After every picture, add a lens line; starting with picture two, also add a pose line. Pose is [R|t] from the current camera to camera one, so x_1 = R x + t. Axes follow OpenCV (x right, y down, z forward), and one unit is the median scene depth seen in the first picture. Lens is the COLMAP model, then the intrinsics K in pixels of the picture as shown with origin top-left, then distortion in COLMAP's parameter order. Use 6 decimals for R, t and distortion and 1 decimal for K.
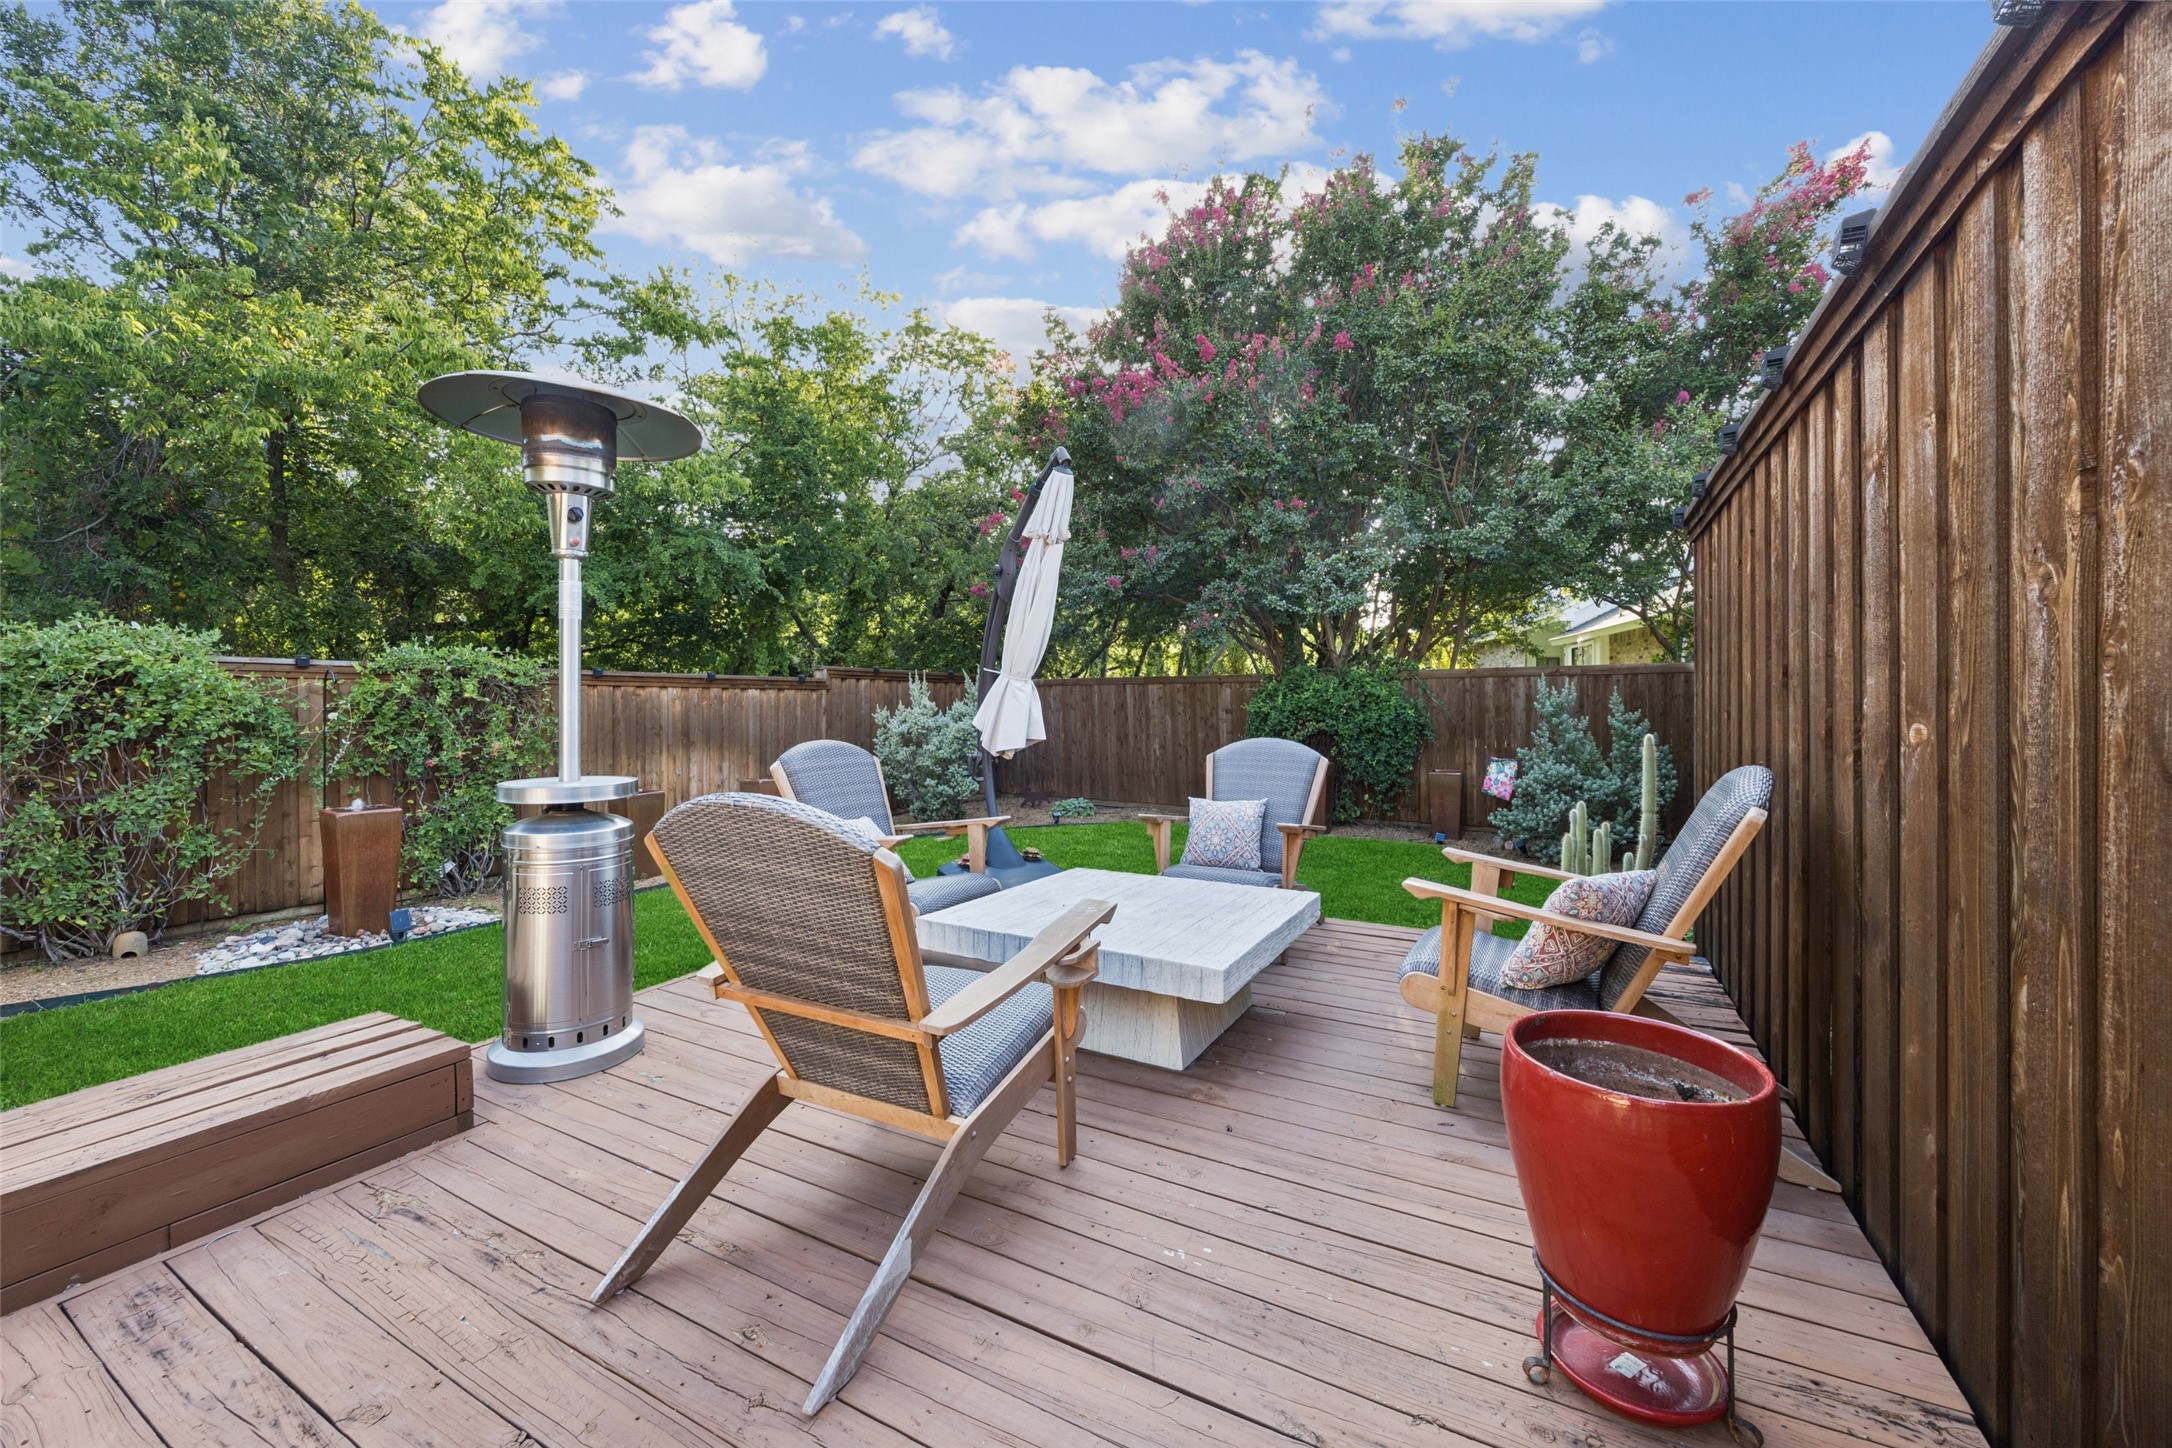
lens RADIAL K [[835.5, 0, 1093.4], [0, 835.5, 715.2], [0, 0, 1]] dist [-0.001777, -0.000938]
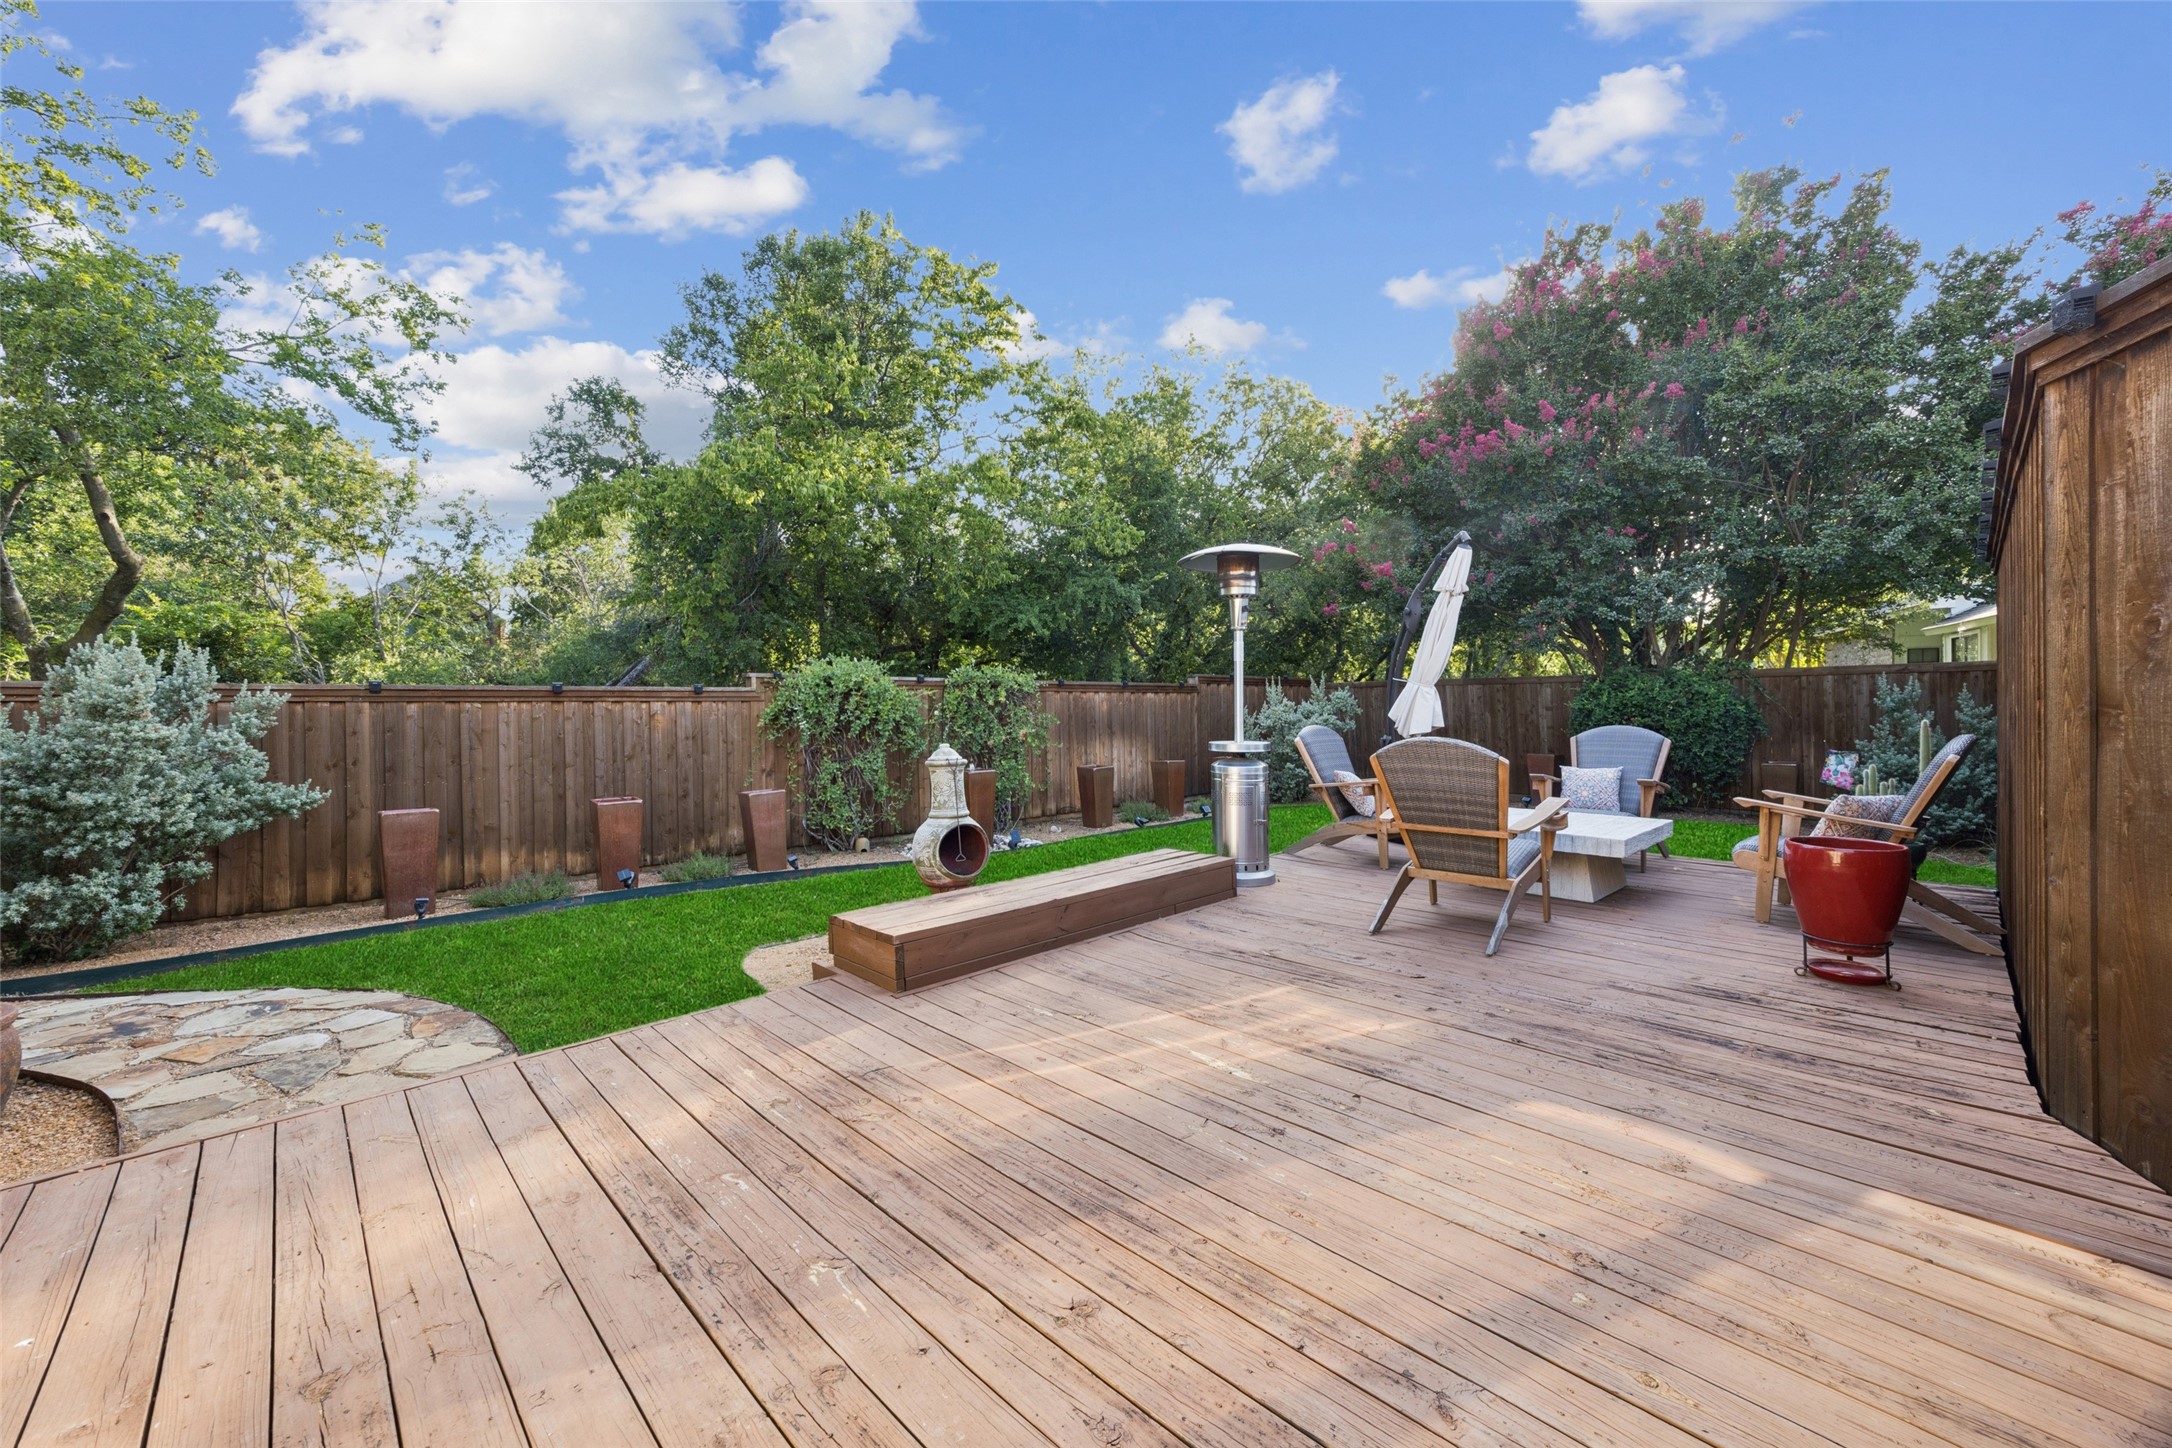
lens RADIAL K [[835.5, 0, 1090.5], [0, 835.5, 718.7], [0, 0, 1]] dist [-0.001777, -0.000938]
pose [[0.955136, -0.000851, -0.296165, -0.137712], [0.002231, 0.999988, 0.004322, 0.004549], [0.296158, -0.004789, 0.955127, -0.368033]]
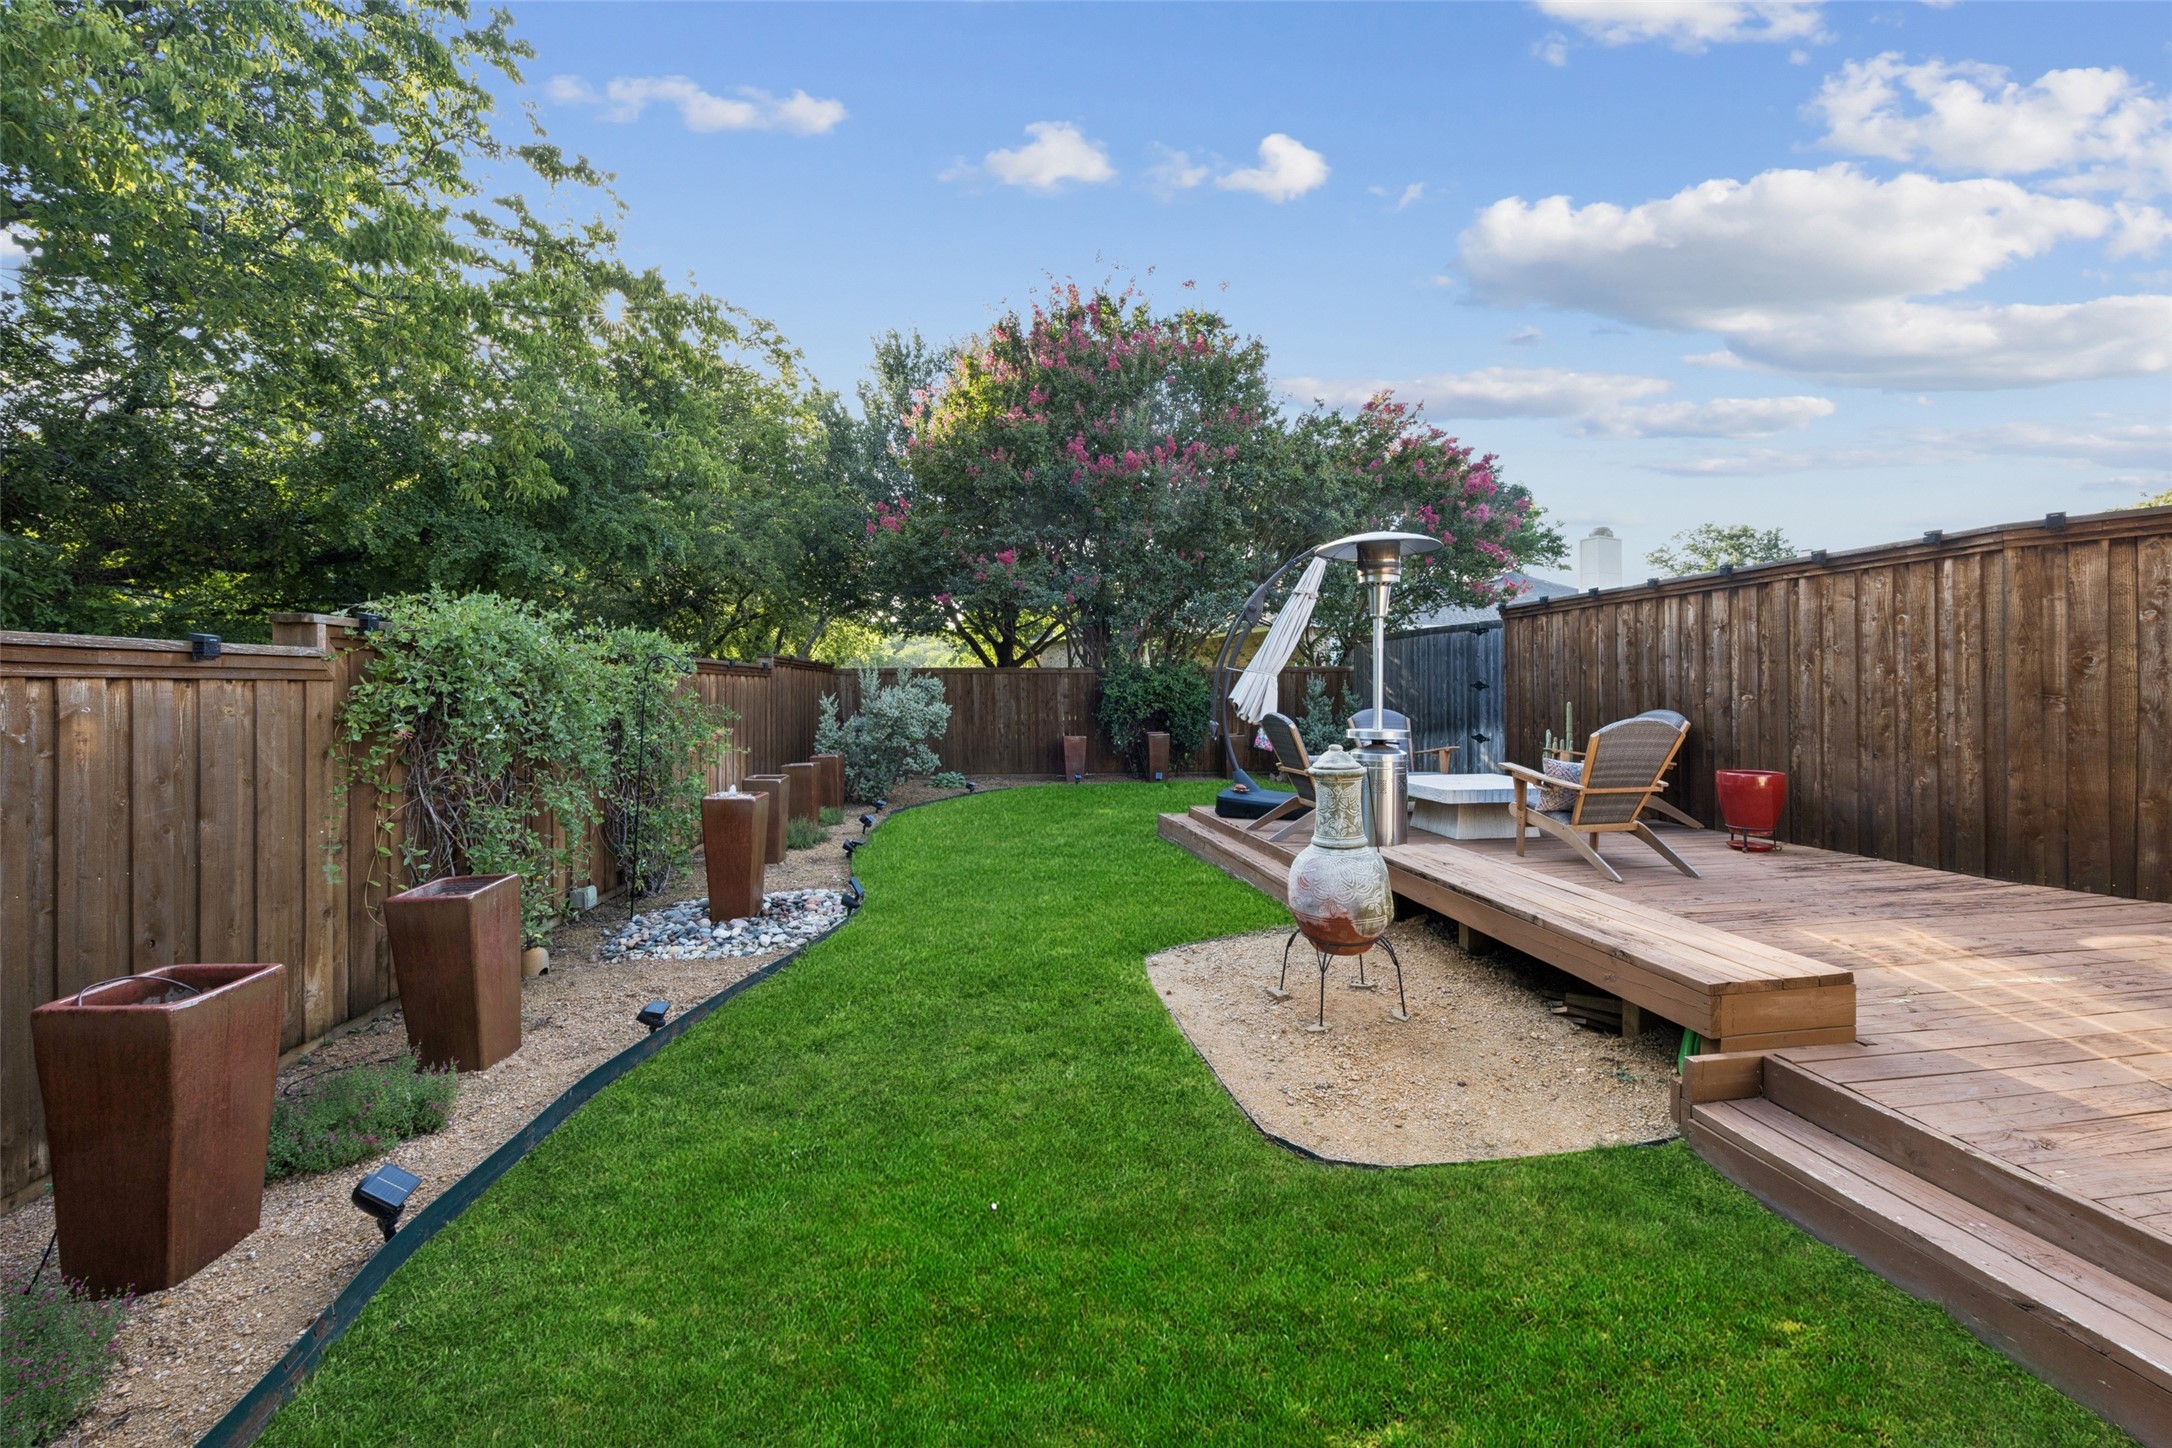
lens RADIAL K [[835.5, 0, 1088.3], [0, 835.5, 693.1], [0, 0, 1]] dist [-0.001777, -0.000938]
pose [[0.789795, -0.004715, 0.613353, -0.881575], [0.008514, 0.999958, -0.003276, -0.003028], [-0.613312, 0.007810, 0.789802, -0.049630]]
